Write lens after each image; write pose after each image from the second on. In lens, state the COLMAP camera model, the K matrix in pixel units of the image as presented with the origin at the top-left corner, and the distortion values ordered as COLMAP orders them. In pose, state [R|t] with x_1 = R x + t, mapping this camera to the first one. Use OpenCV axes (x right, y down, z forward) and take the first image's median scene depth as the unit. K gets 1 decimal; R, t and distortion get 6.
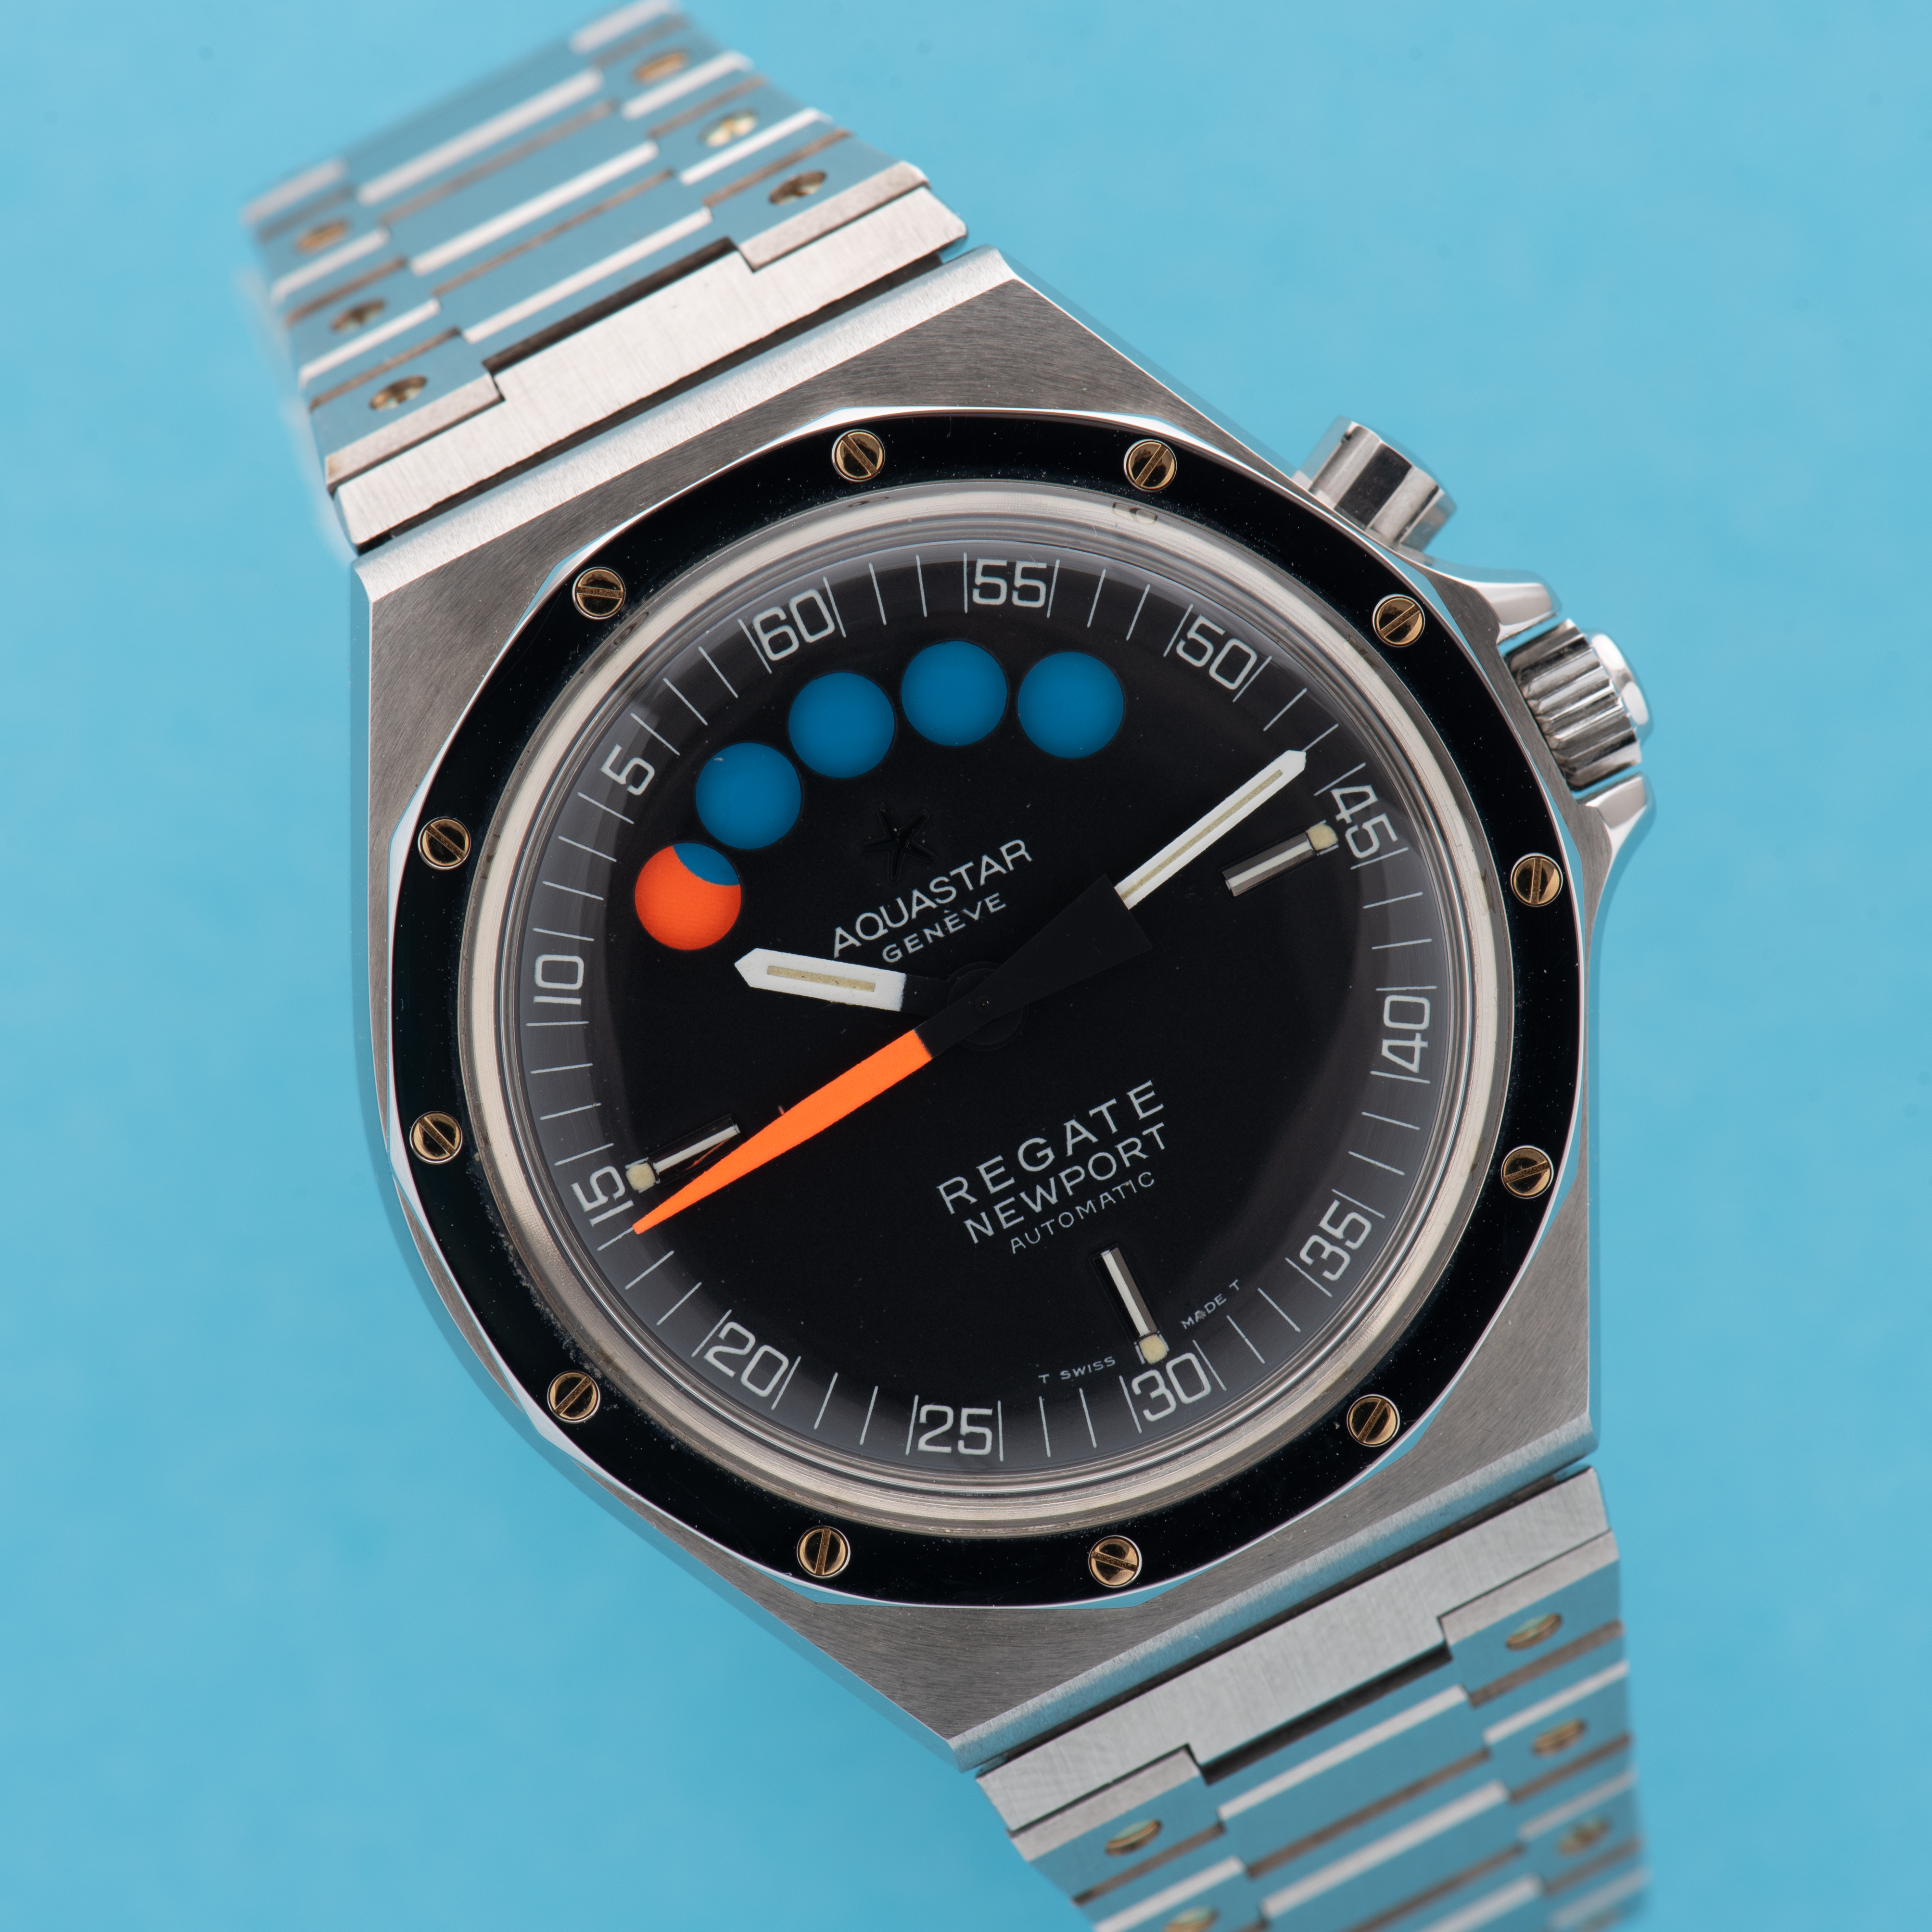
lens RADIAL K [[13849.0, 0, 966.0], [0, 13849.0, 966.0], [0, 0, 1]] dist [-0.274599, 45.624378]
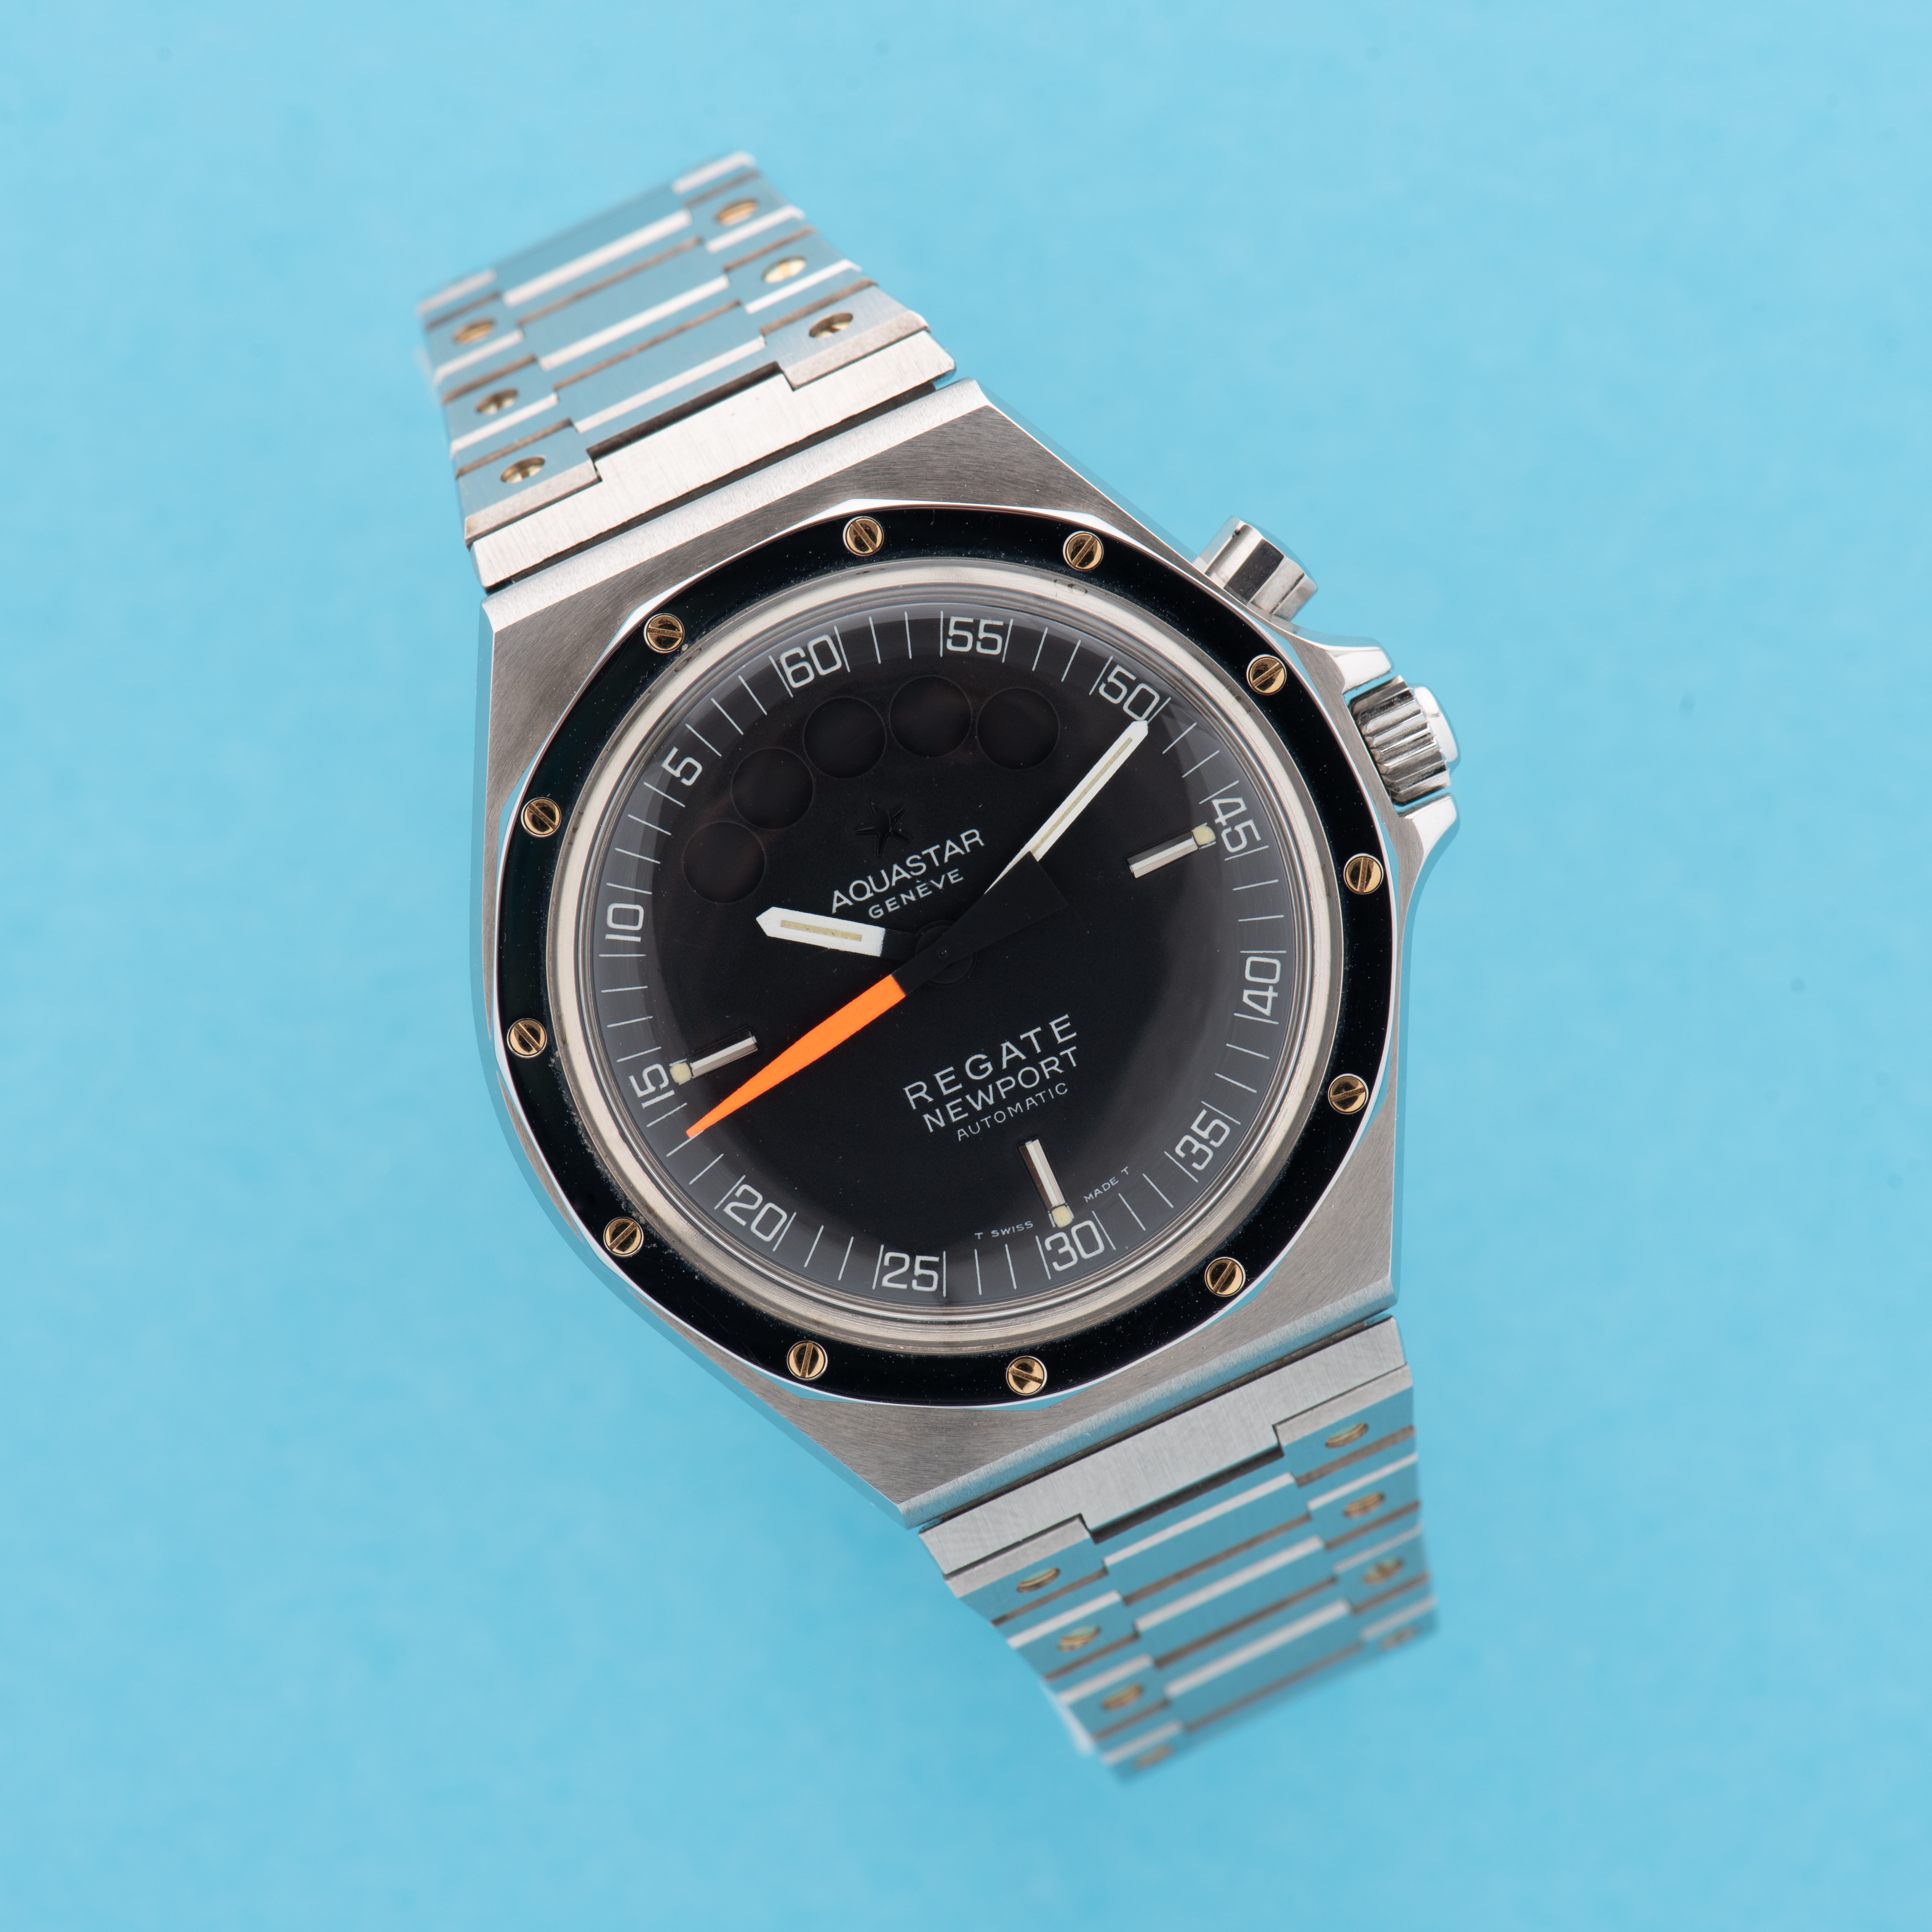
lens RADIAL K [[13849.0, 0, 966.0], [0, 13849.0, 966.0], [0, 0, 1]] dist [-0.274599, 45.624378]
pose [[0.999076, 0.037338, -0.021279, 0.031679], [-0.036813, 0.999021, 0.024545, -0.028558], [0.022175, -0.023739, 0.999472, -0.325891]]
